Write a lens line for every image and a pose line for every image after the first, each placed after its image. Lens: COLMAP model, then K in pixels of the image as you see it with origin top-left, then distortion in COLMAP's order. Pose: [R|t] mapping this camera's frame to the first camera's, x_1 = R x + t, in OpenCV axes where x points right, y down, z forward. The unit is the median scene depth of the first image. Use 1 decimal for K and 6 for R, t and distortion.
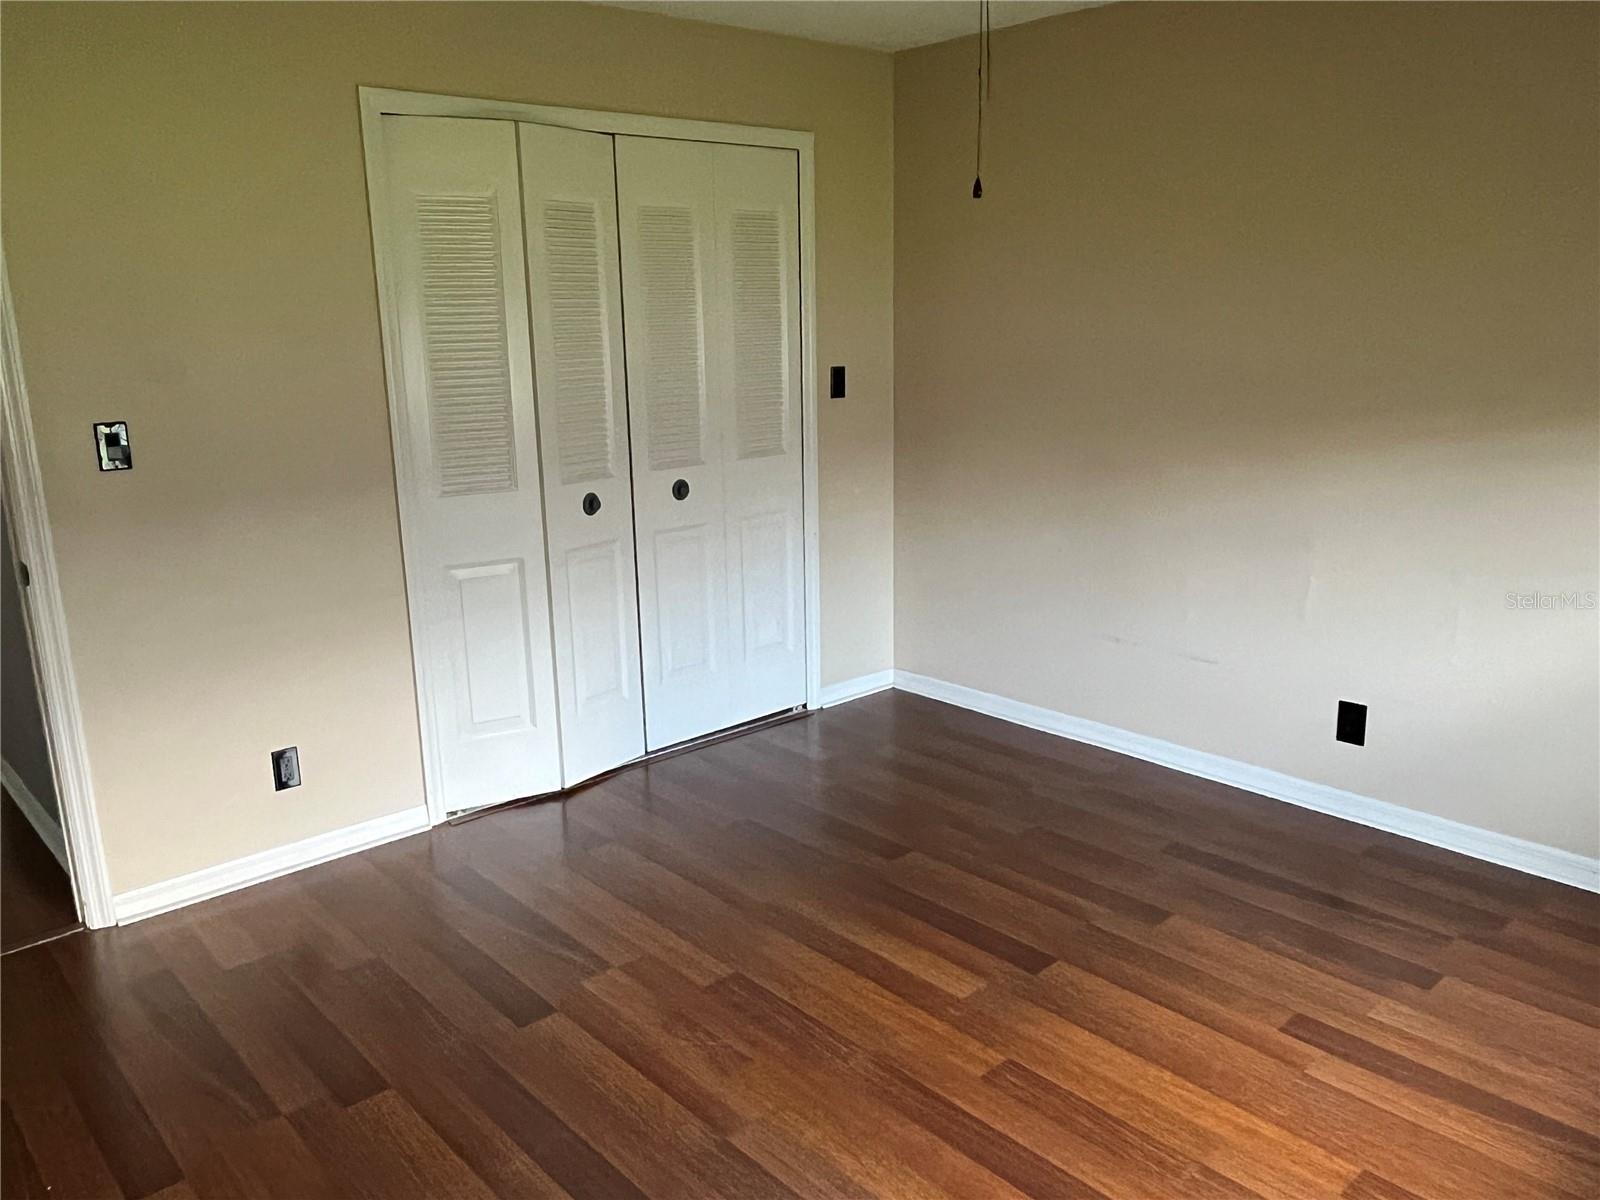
lens RADIAL K [[1216.6, 0, 801.8], [0, 1216.6, 602.3], [0, 0, 1]] dist [-0.000745, -0.004420]
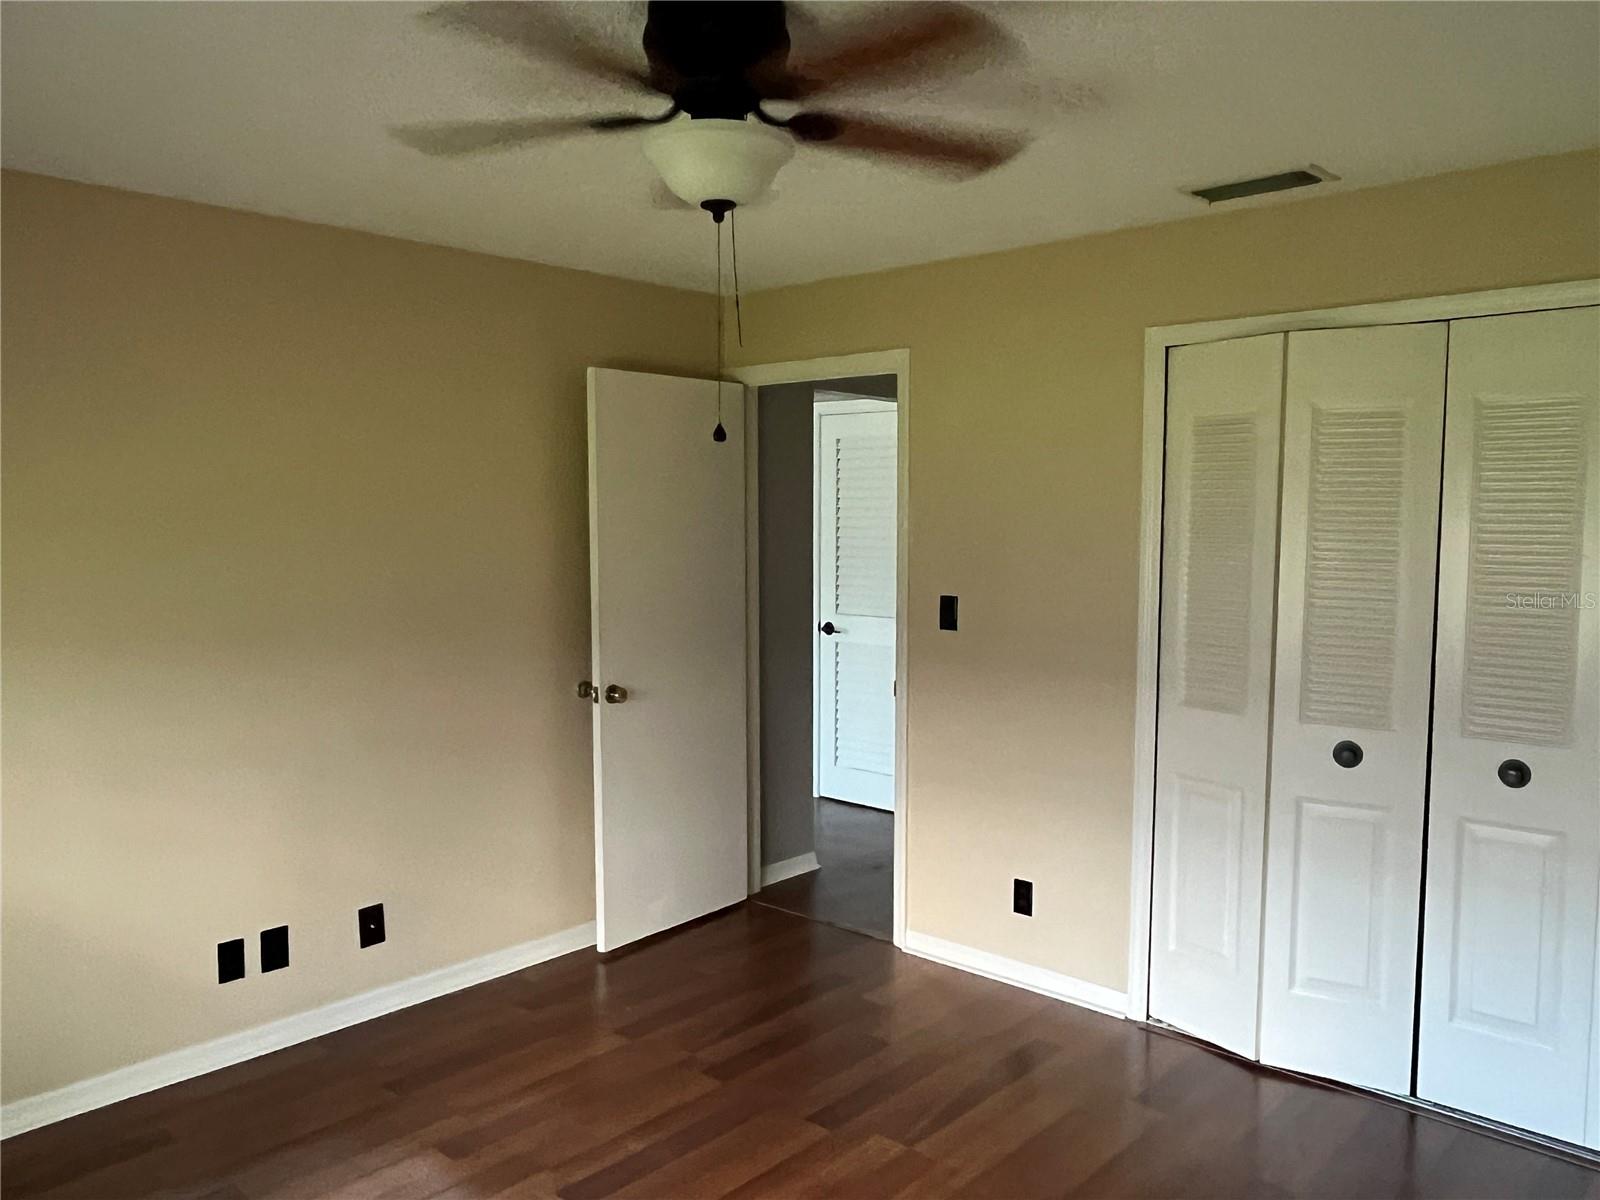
lens RADIAL K [[1216.6, 0, 798.9], [0, 1216.6, 606.9], [0, 0, 1]] dist [-0.000745, -0.004420]
pose [[0.078615, 0.097353, -0.992140, 0.694839], [-0.234344, 0.969137, 0.076527, -0.173527], [0.968970, 0.226486, 0.099003, 0.590334]]
